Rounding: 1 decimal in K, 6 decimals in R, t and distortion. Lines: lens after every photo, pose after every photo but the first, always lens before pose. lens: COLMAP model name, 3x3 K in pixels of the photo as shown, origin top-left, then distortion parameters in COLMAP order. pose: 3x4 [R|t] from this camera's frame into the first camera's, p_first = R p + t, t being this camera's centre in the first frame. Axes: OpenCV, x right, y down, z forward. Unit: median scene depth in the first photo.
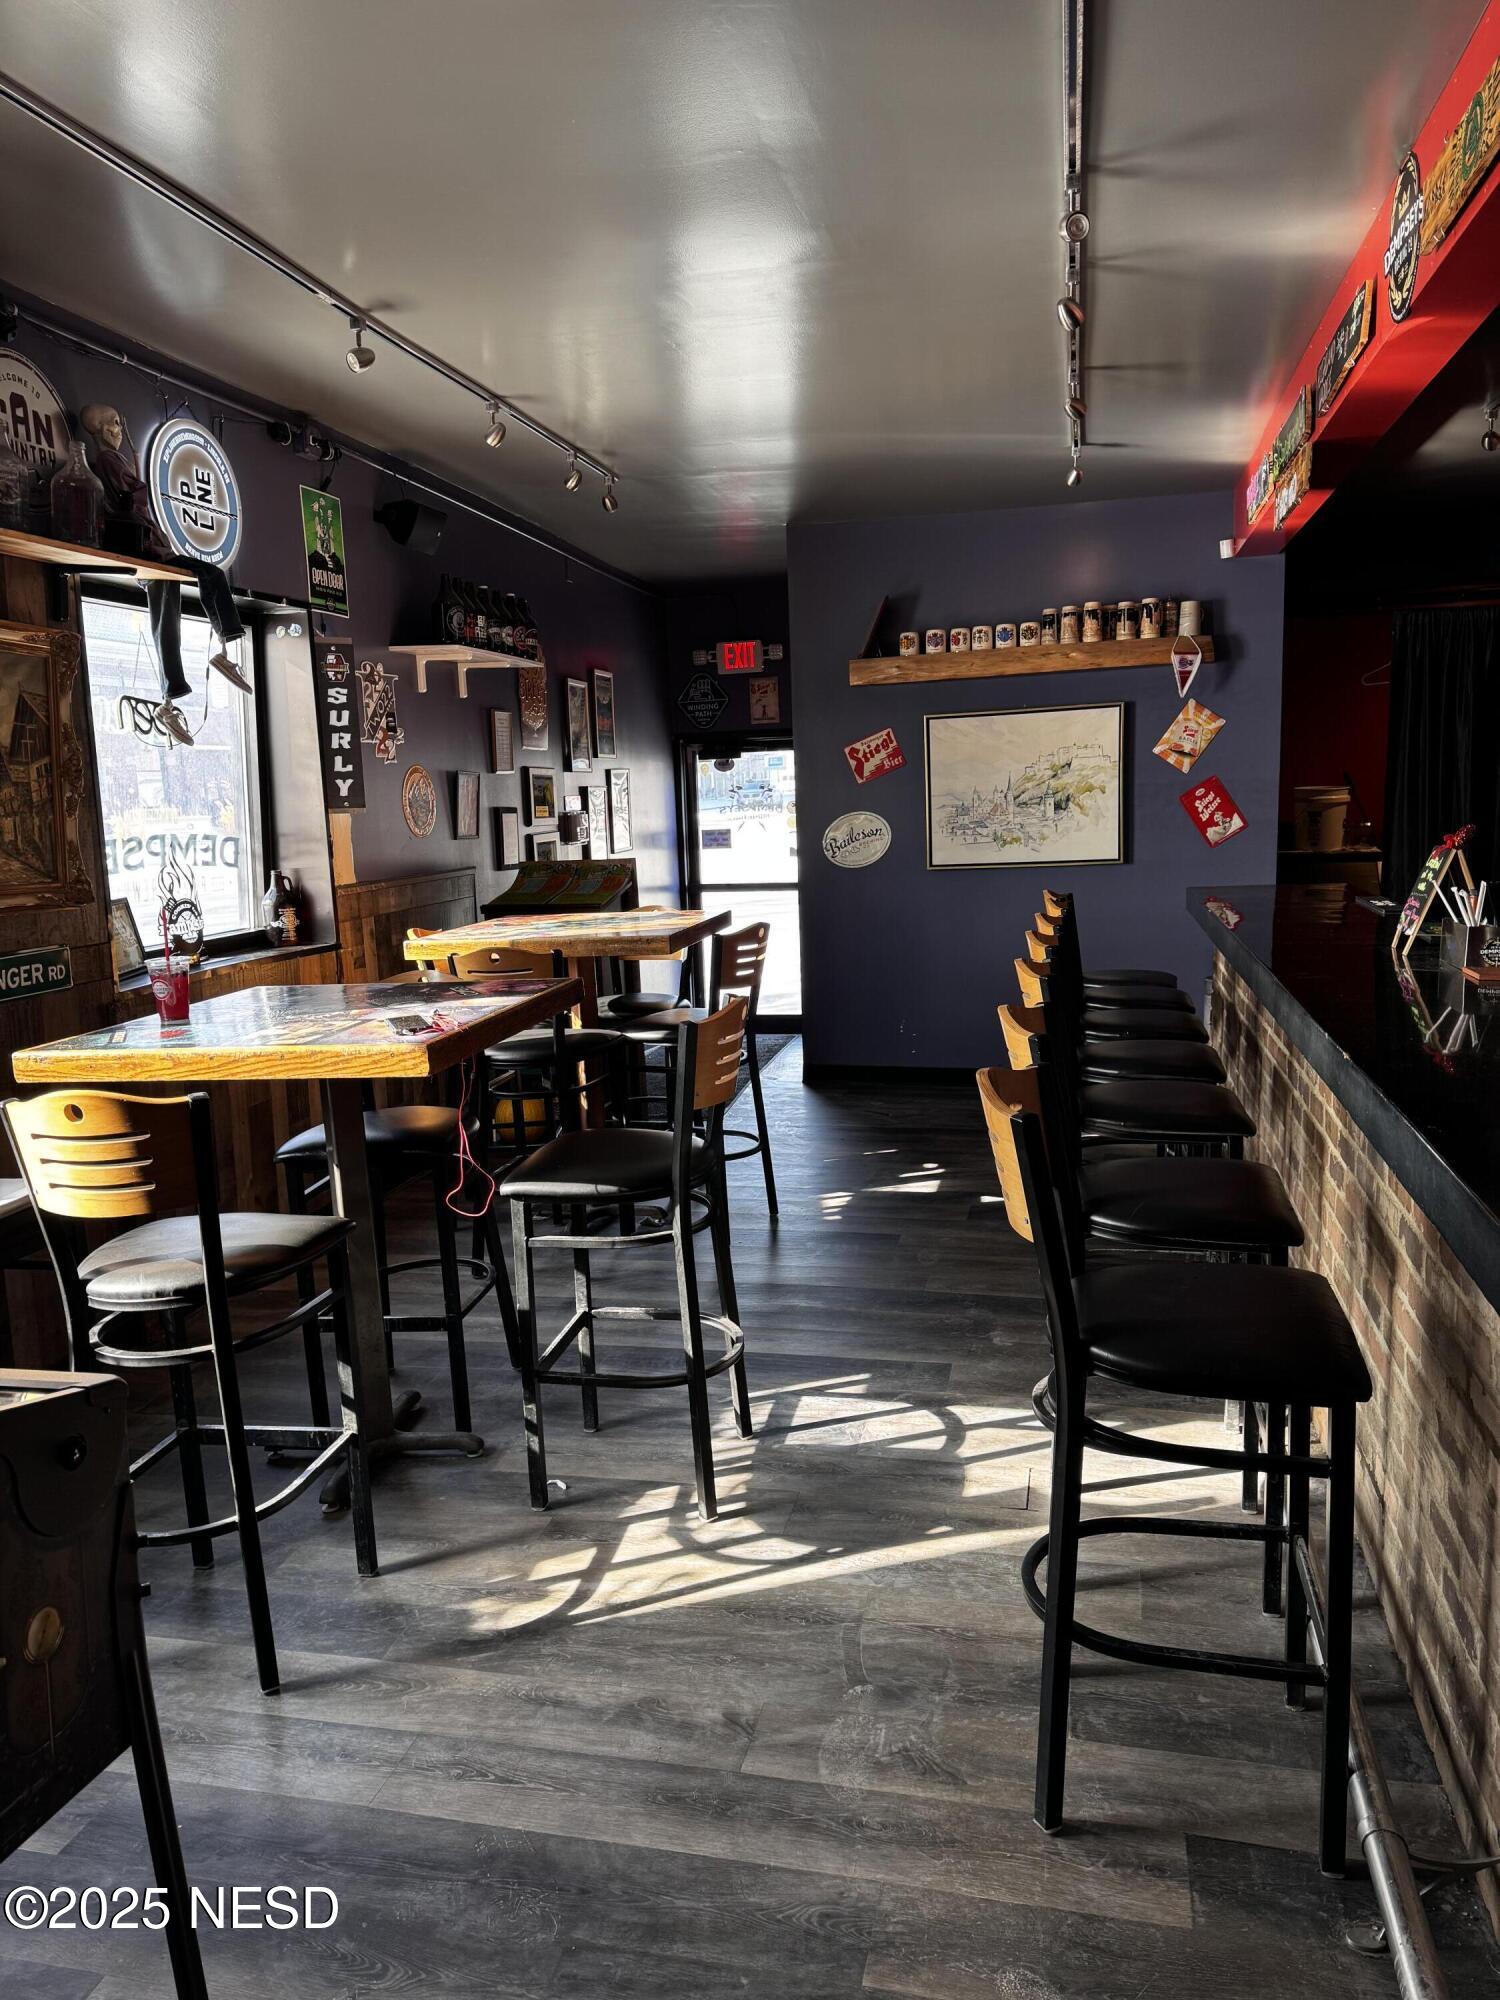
lens RADIAL K [[1416.6, 0, 757.2], [0, 1416.6, 1014.6], [0, 0, 1]] dist [0.085423, -0.083998]
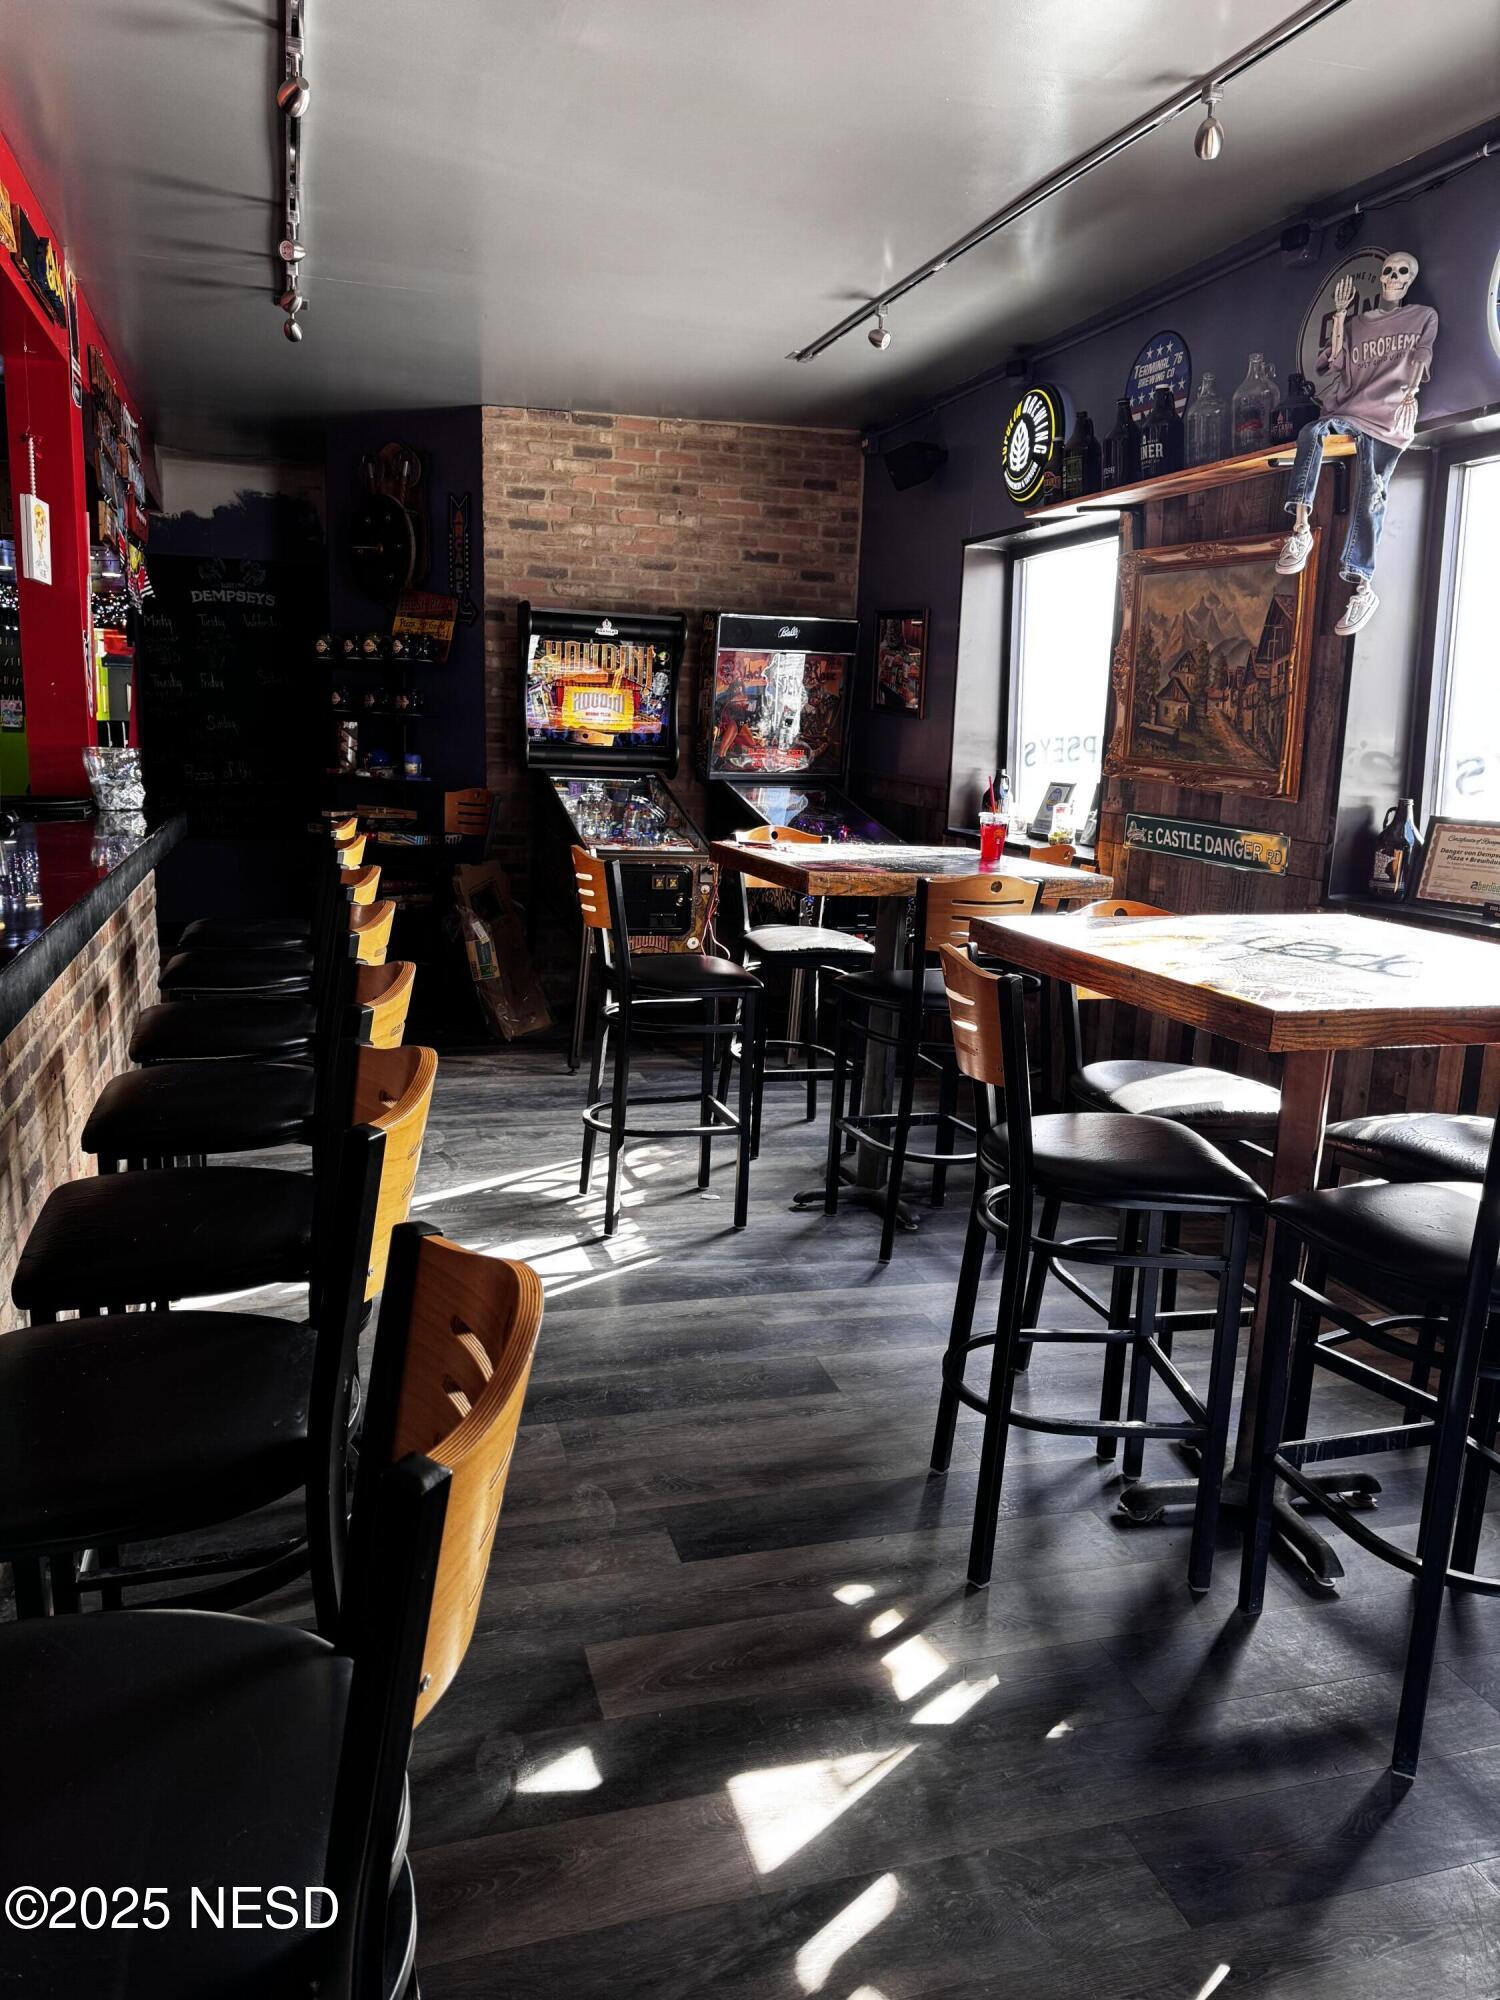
lens RADIAL K [[1416.6, 0, 744.6], [0, 1416.6, 990.3], [0, 0, 1]] dist [0.085423, -0.083998]
pose [[-0.872026, 0.103213, -0.478454, 0.464837], [-0.077453, 0.936100, 0.343101, -0.328460], [0.483293, 0.336251, -0.808309, 2.055563]]
